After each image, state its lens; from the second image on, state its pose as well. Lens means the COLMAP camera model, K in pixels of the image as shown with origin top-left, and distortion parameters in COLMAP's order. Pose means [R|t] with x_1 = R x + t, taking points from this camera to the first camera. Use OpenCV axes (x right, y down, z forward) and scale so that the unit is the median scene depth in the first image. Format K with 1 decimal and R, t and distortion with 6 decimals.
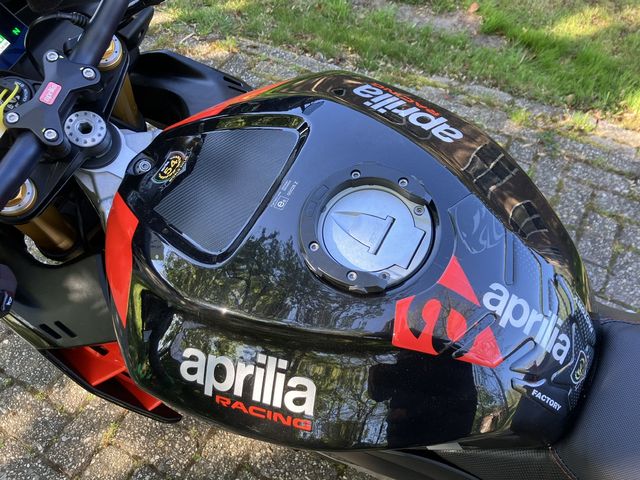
lens RADIAL K [[532.3, 0, 320.0], [0, 532.3, 240.0], [0, 0, 1]] dist [0.013248, 0.007370]
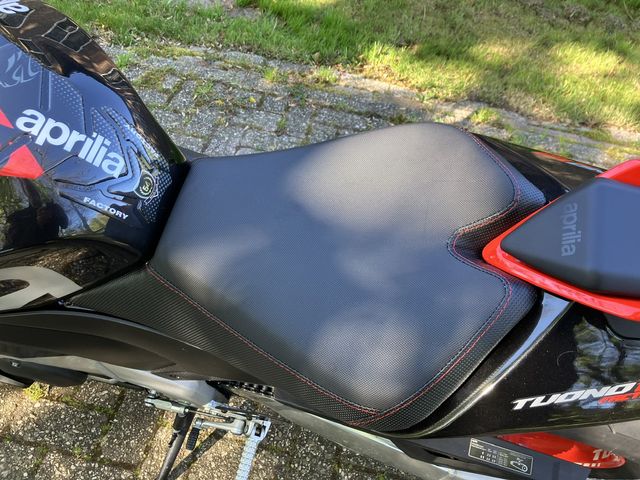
lens RADIAL K [[532.3, 0, 320.0], [0, 532.3, 240.0], [0, 0, 1]] dist [0.013248, 0.007370]
pose [[0.952497, -0.167386, 0.254422, 0.138677], [0.170967, 0.985243, 0.008140, 0.107145], [-0.252030, 0.035744, 0.967059, -0.056037]]
